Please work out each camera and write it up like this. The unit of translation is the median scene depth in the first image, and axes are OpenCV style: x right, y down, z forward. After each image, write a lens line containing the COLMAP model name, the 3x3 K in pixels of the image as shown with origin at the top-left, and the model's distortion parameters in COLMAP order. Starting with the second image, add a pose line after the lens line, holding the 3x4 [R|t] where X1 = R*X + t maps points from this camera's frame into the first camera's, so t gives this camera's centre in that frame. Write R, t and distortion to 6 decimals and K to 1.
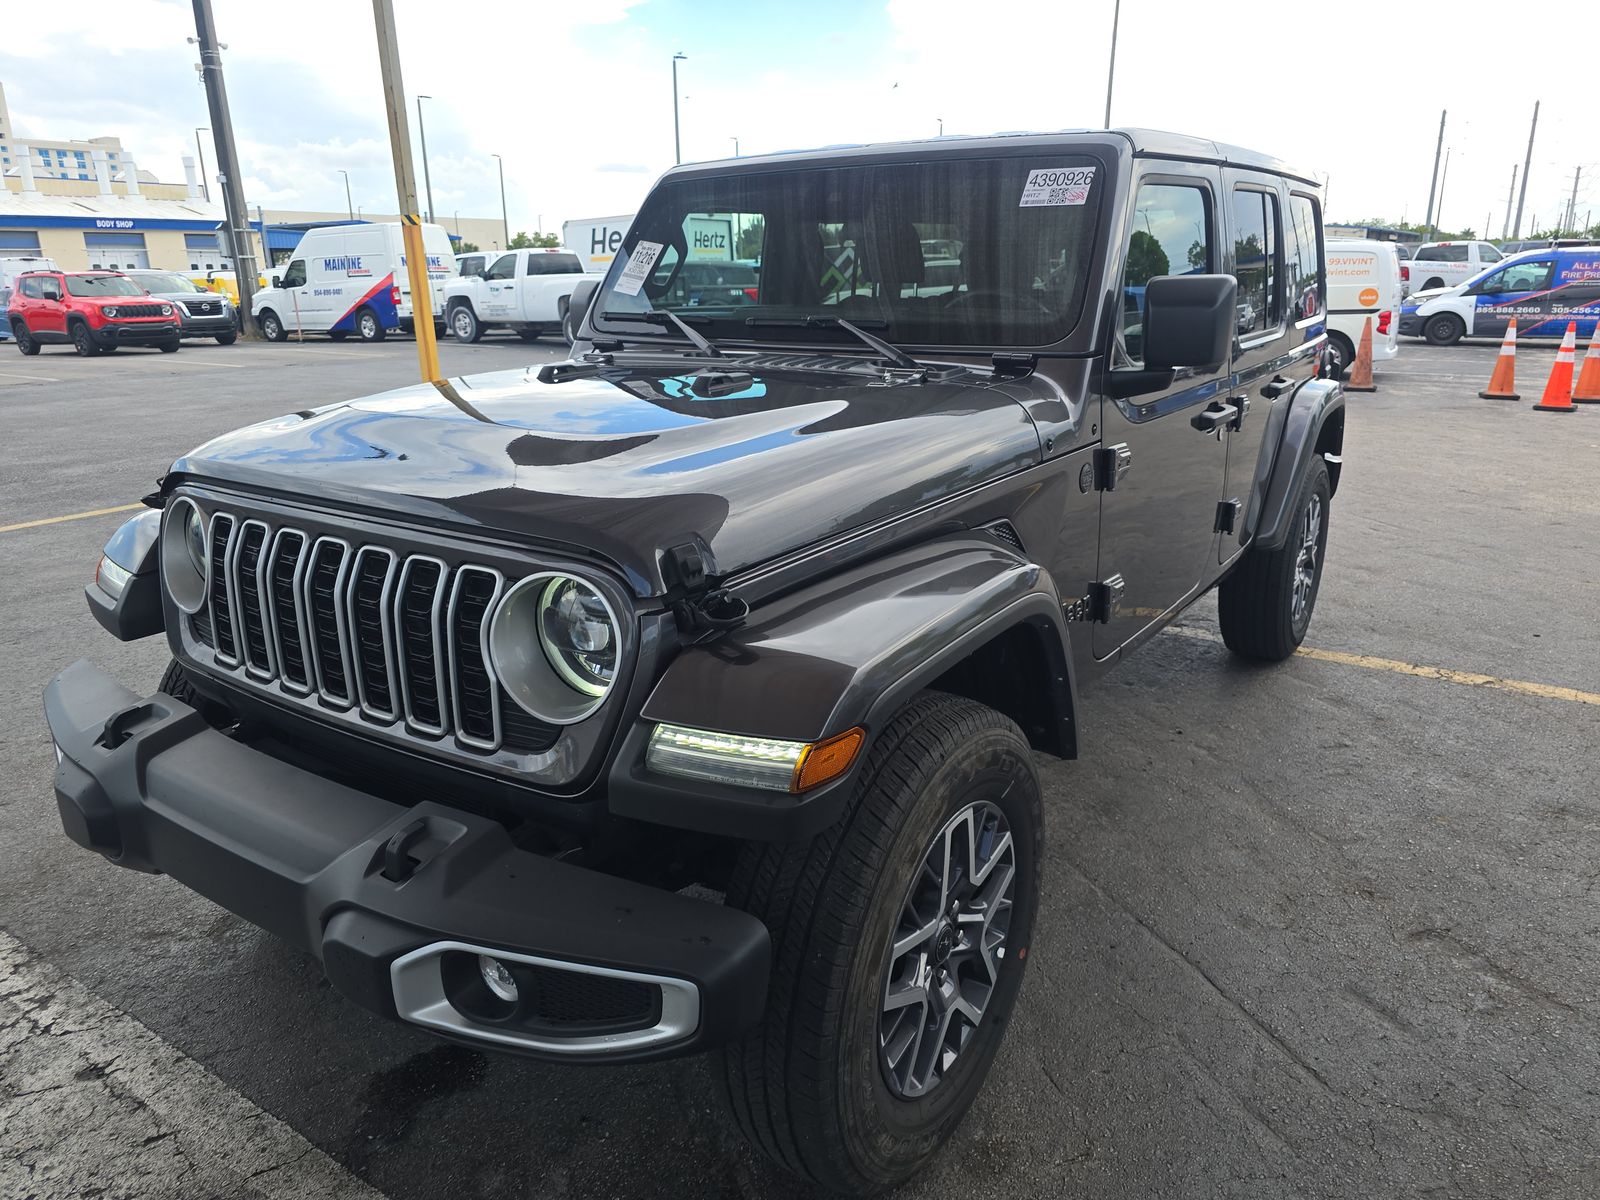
lens RADIAL K [[1103.9, 0, 805.0], [0, 1103.9, 601.0], [0, 0, 1]] dist [0.018500, -0.022836]
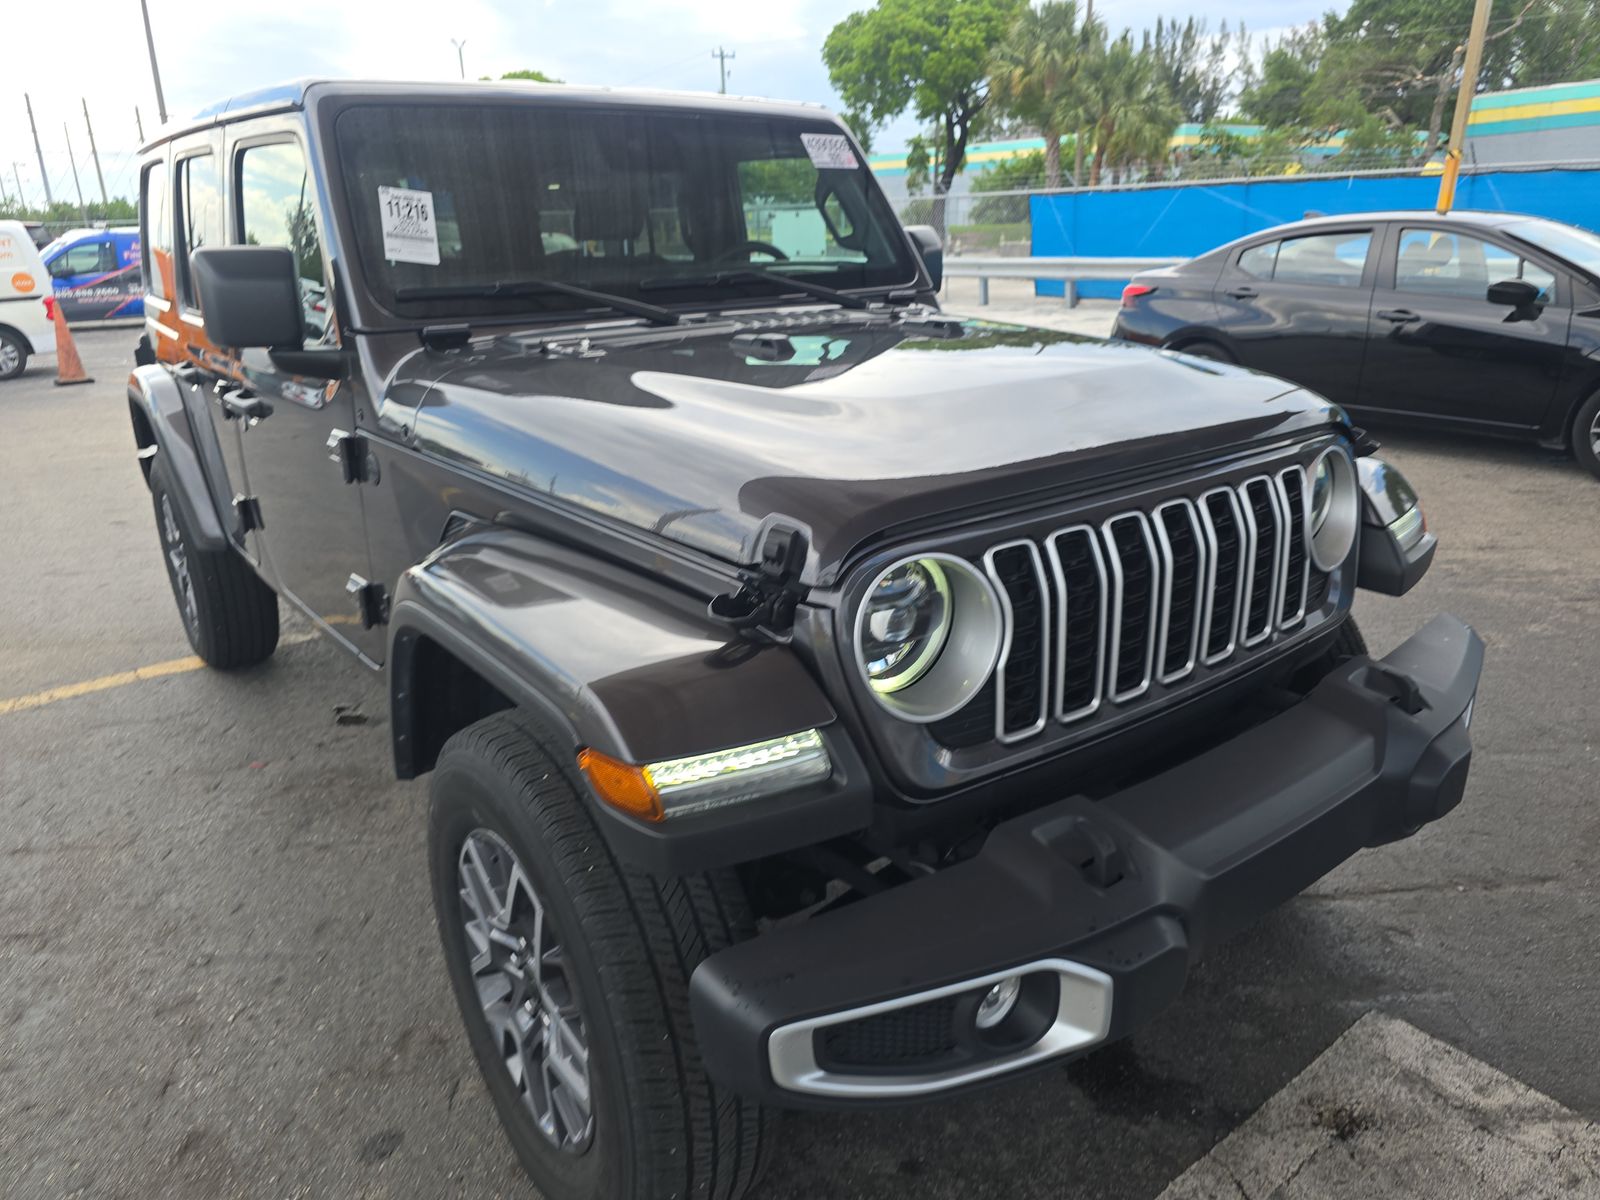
lens RADIAL K [[1103.9, 0, 812.9], [0, 1103.9, 598.6], [0, 0, 1]] dist [0.018500, -0.022836]
pose [[0.309886, -0.302823, 0.901260, -0.969253], [0.294695, 0.931831, 0.211768, -0.197310], [-0.903950, 0.199973, 0.378002, 0.703482]]
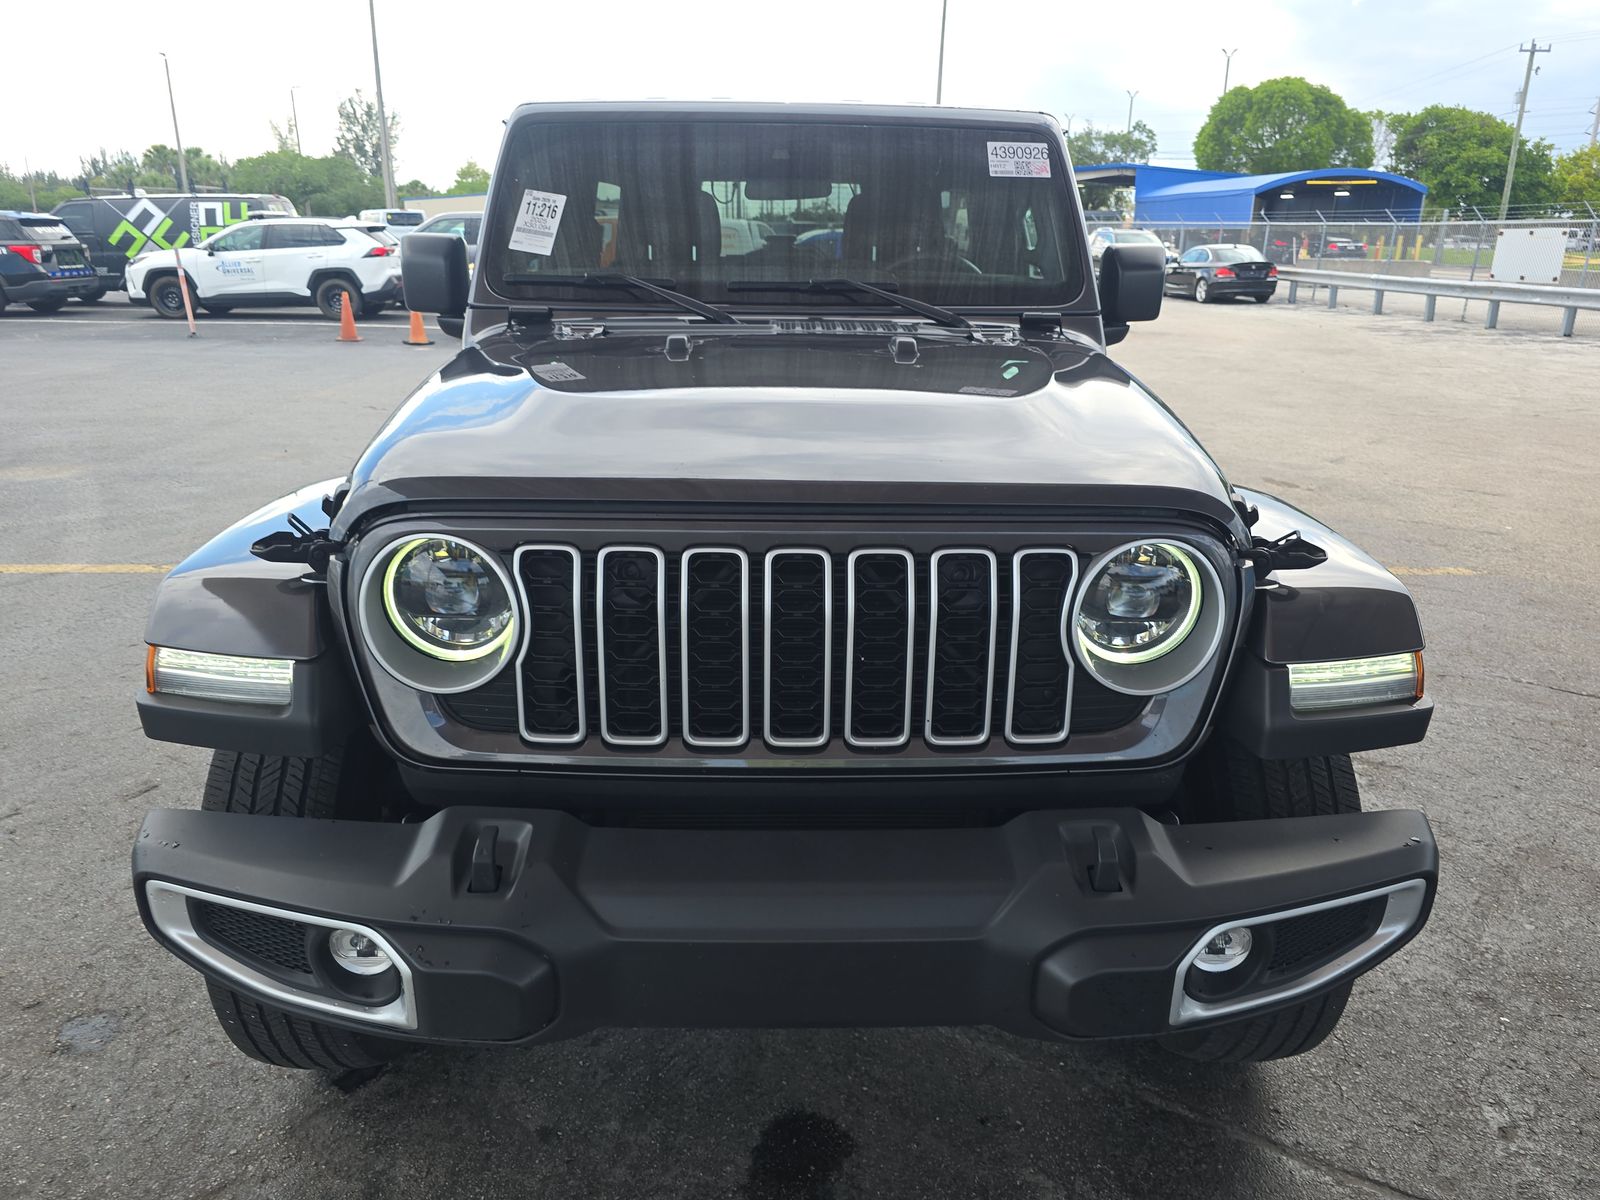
lens RADIAL K [[1103.9, 0, 810.9], [0, 1103.9, 602.4], [0, 0, 1]] dist [0.018500, -0.022836]
pose [[0.808523, -0.163786, 0.565212, -0.593539], [0.146973, 0.986251, 0.075553, -0.051951], [-0.569816, 0.021984, 0.821478, 0.214950]]
